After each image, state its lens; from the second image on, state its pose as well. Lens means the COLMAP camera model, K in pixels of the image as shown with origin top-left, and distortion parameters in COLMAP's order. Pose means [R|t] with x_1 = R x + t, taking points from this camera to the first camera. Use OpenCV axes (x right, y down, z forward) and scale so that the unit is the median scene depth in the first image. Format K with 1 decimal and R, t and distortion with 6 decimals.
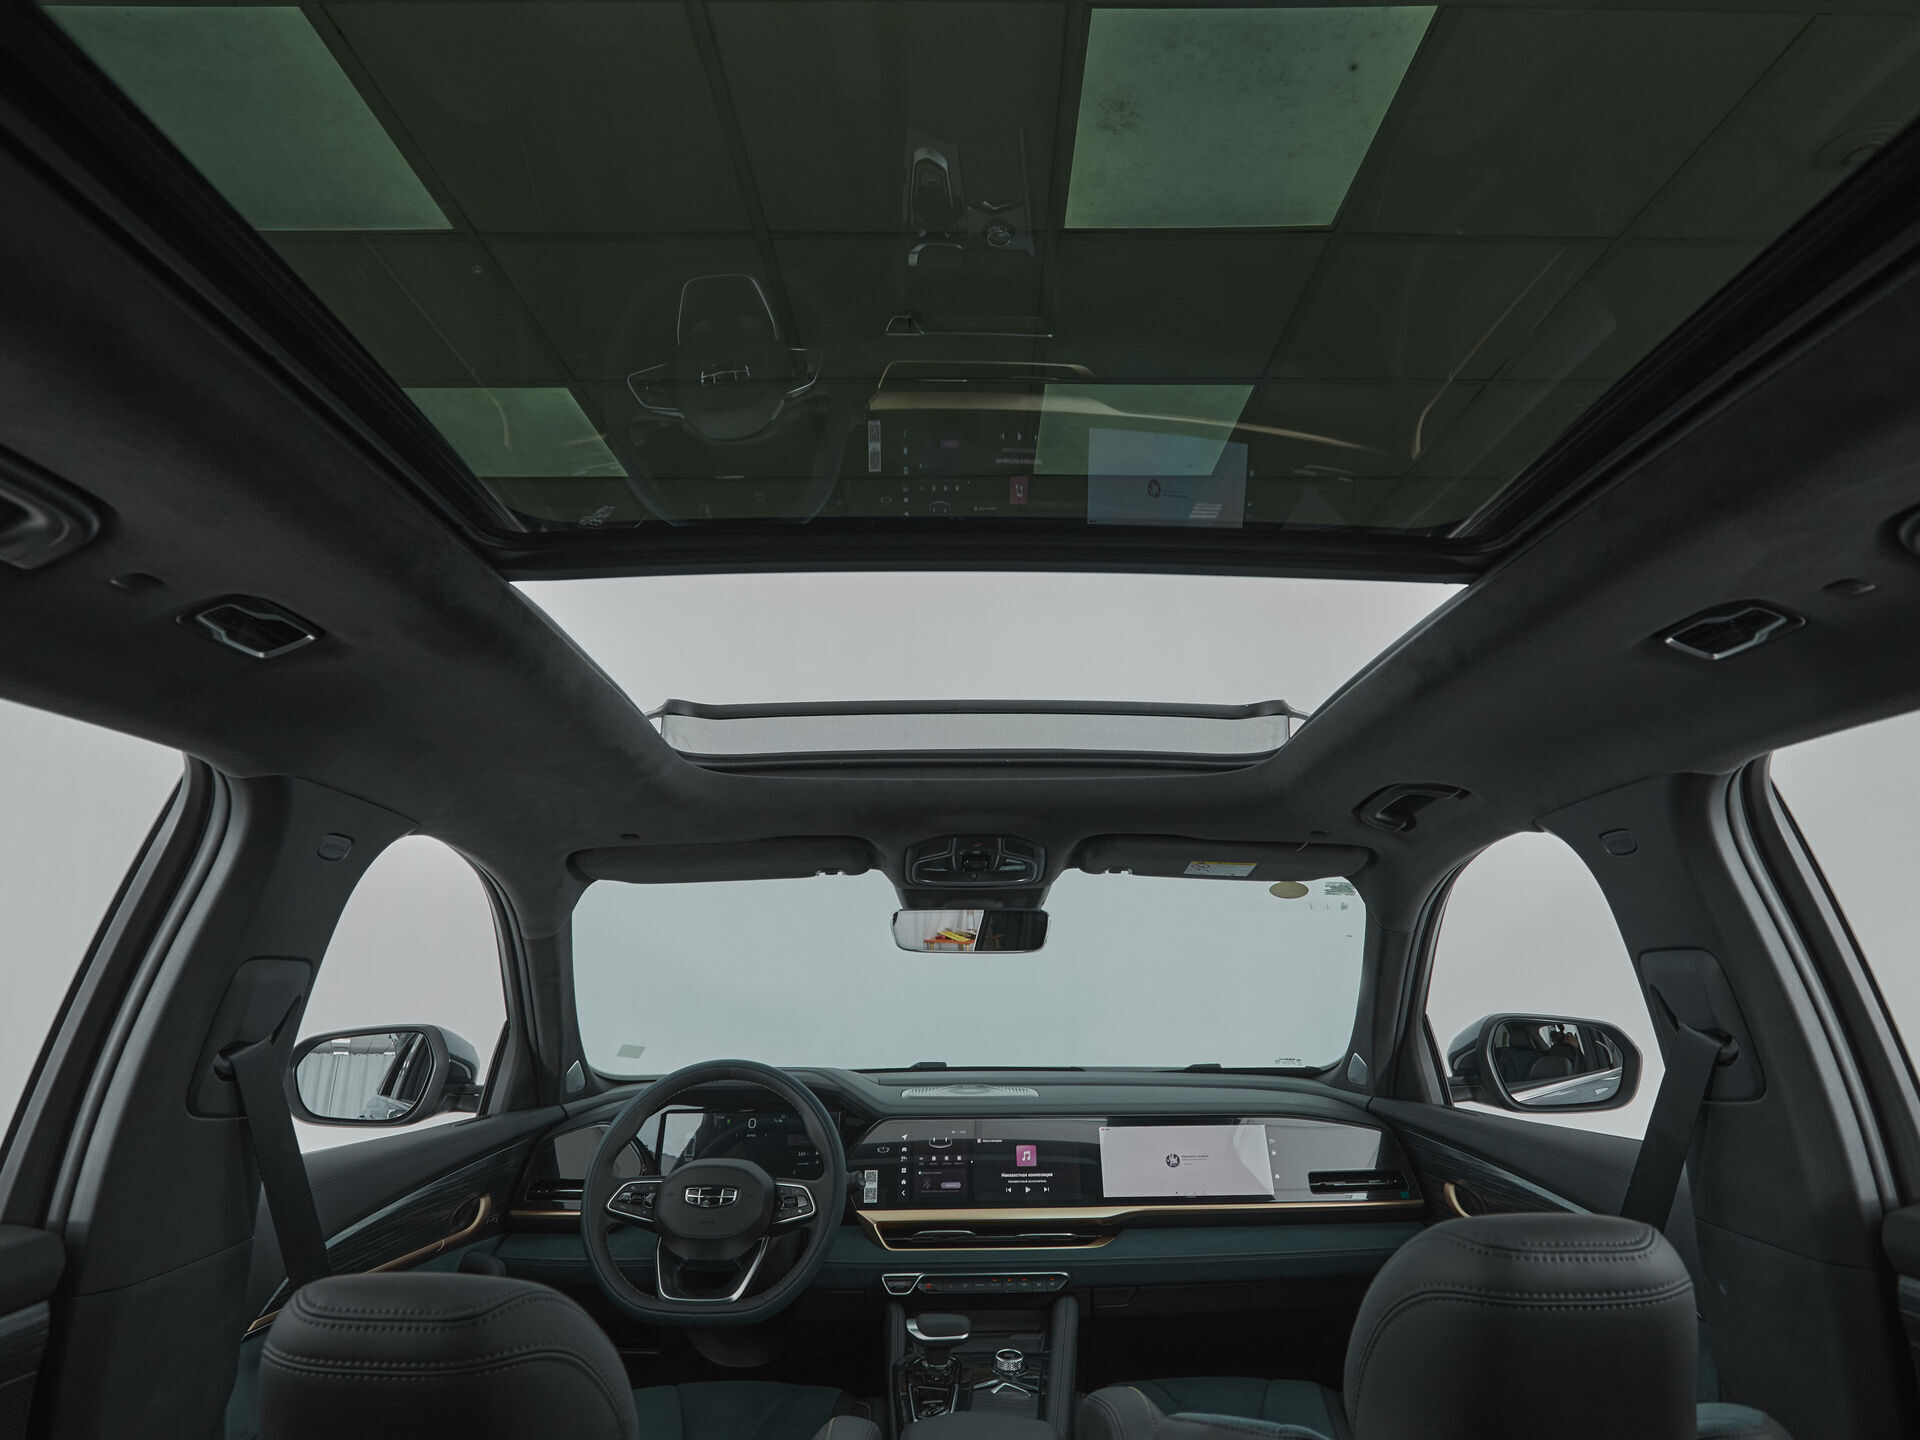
lens RADIAL K [[994.9, 0, 960.0], [0, 994.9, 720.0], [0, 0, 1]] dist [-0.003054, 0.000097]
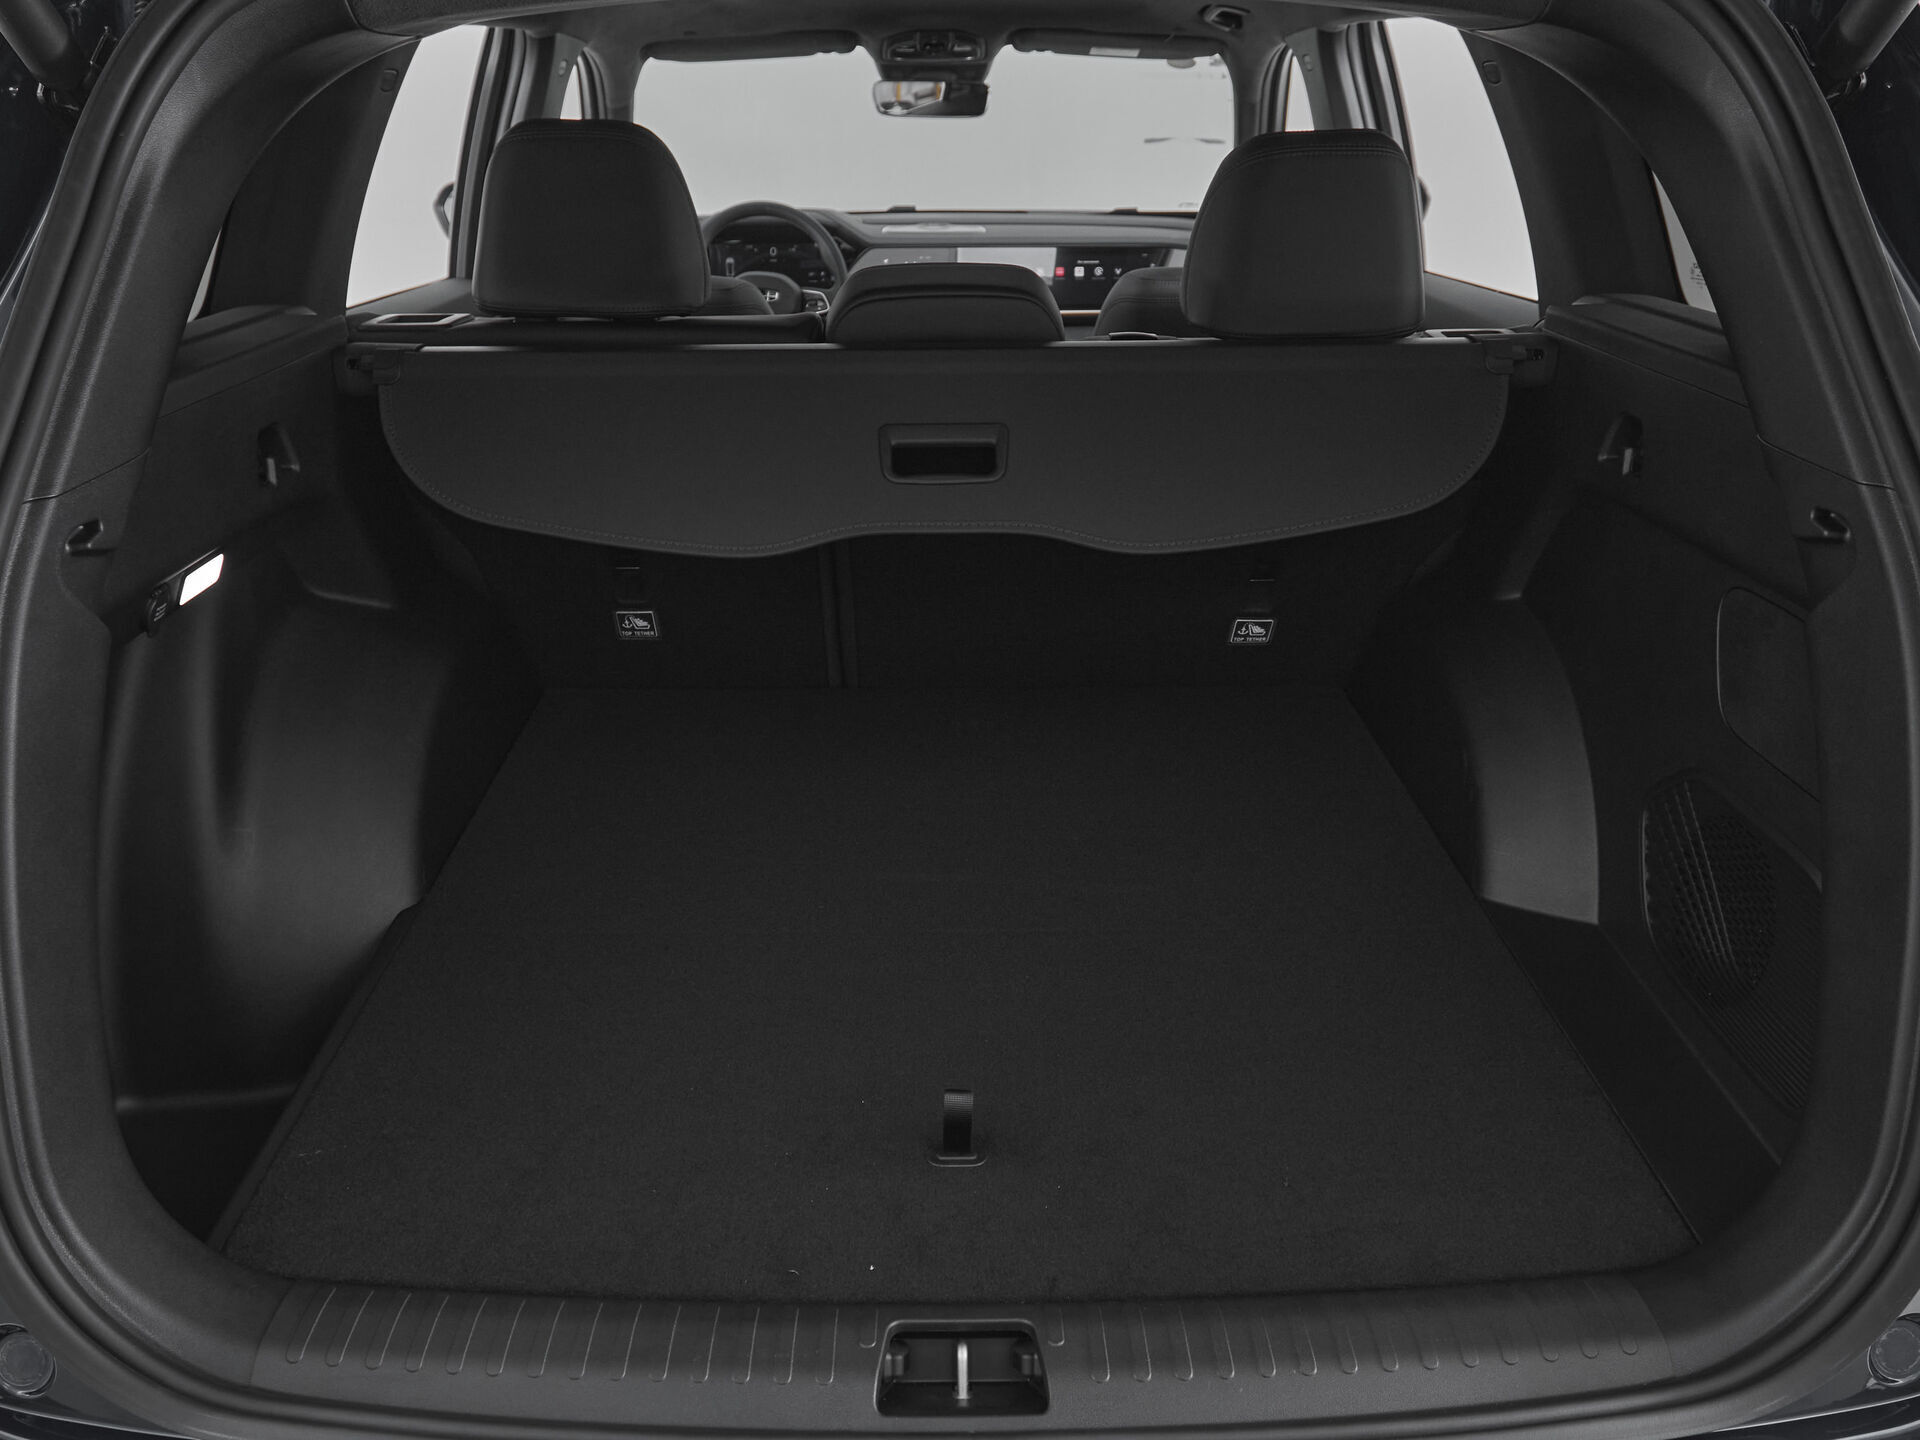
lens RADIAL K [[994.9, 0, 960.0], [0, 994.9, 720.0], [0, 0, 1]] dist [-0.003054, 0.000097]
pose [[0.999623, -0.009585, 0.025714, 0.006102], [-0.011915, 0.692505, 0.721315, -0.173580], [-0.024720, -0.721350, 0.692130, -0.525911]]
